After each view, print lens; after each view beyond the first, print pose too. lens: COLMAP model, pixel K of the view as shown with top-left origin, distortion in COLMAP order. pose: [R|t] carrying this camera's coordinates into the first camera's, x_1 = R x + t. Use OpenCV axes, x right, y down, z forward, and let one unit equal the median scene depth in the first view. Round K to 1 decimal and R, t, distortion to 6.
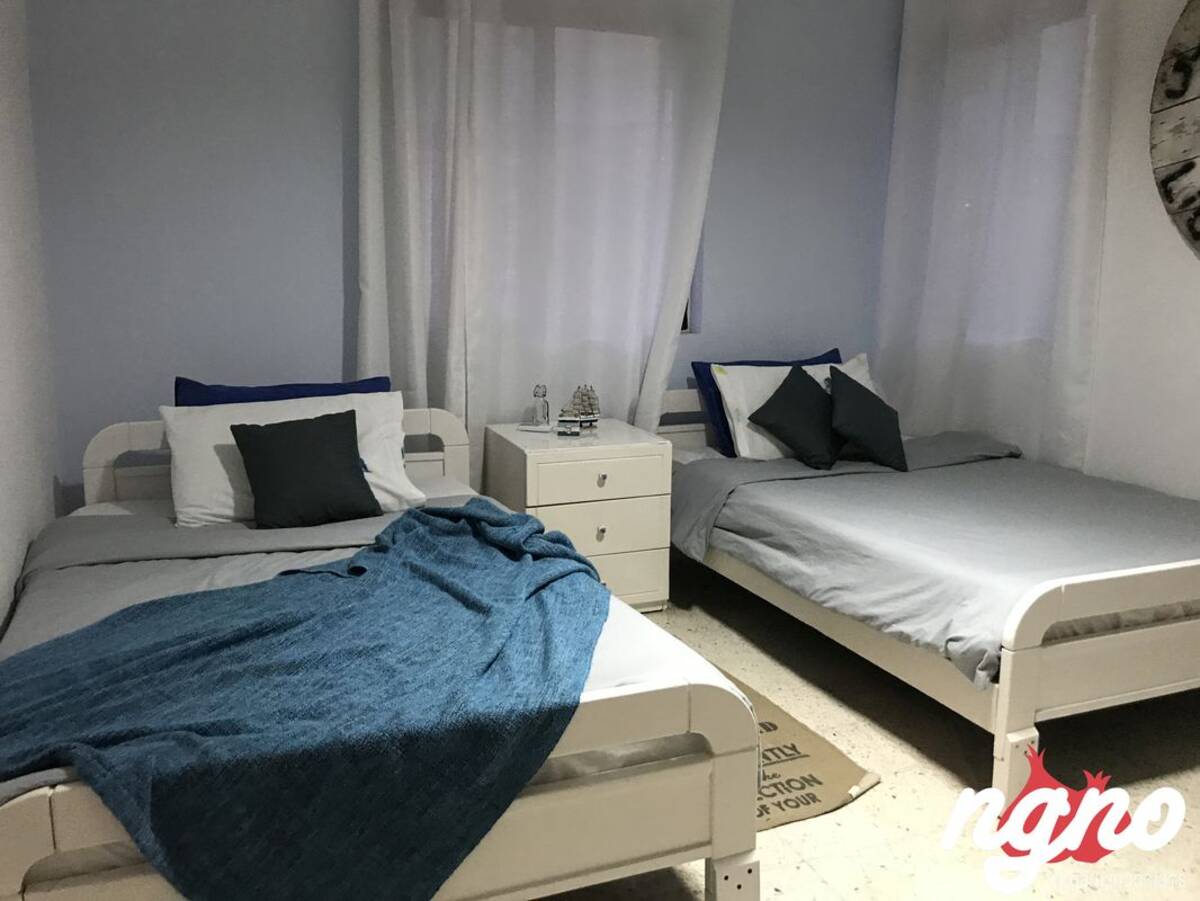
lens RADIAL K [[982.9, 0, 591.3], [0, 982.9, 433.5], [0, 0, 1]] dist [0.033554, -0.065385]
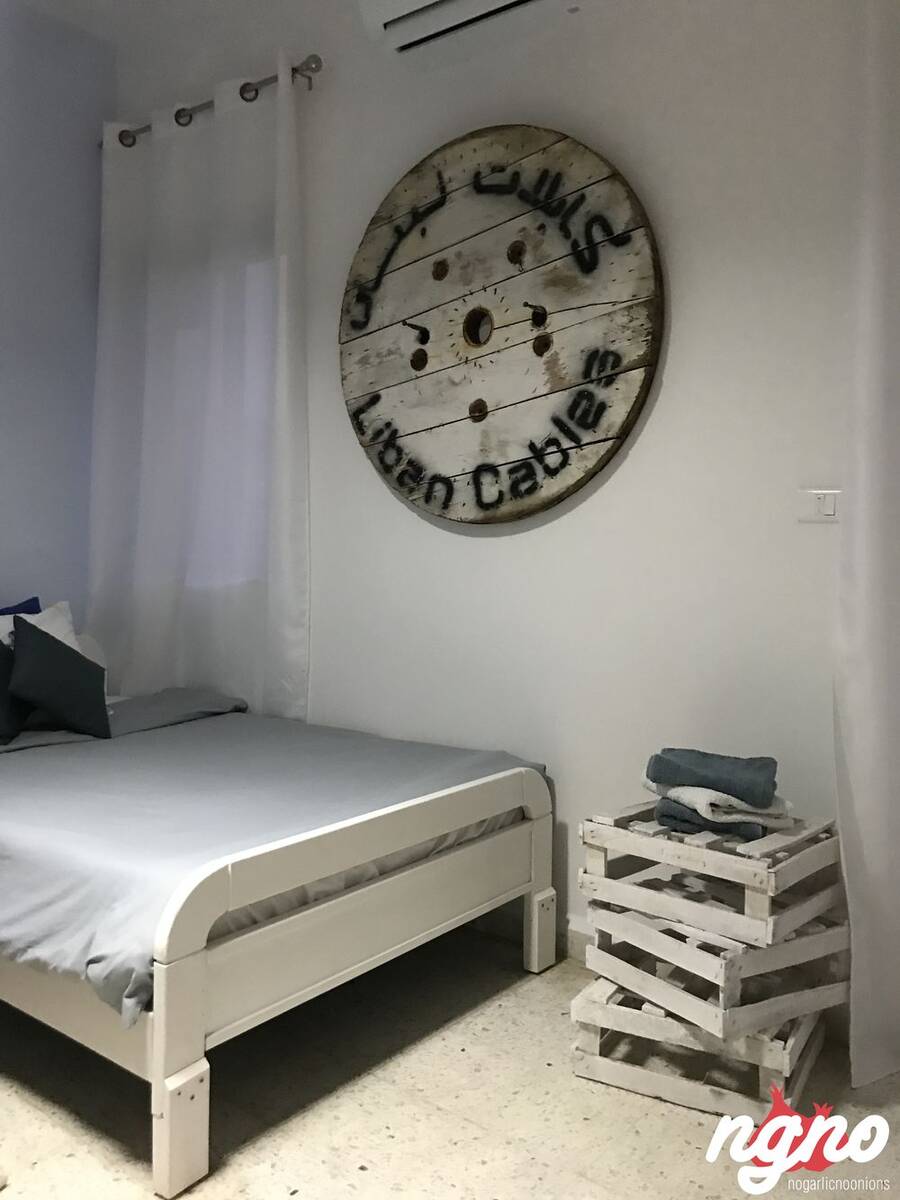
lens RADIAL K [[982.9, 0, 452.2], [0, 982.9, 582.1], [0, 0, 1]] dist [0.033554, -0.065385]
pose [[0.853816, -0.004148, 0.520558, 0.200709], [0.069549, 0.991913, -0.106170, 0.024179], [-0.515908, 0.126854, 0.847200, 0.191891]]
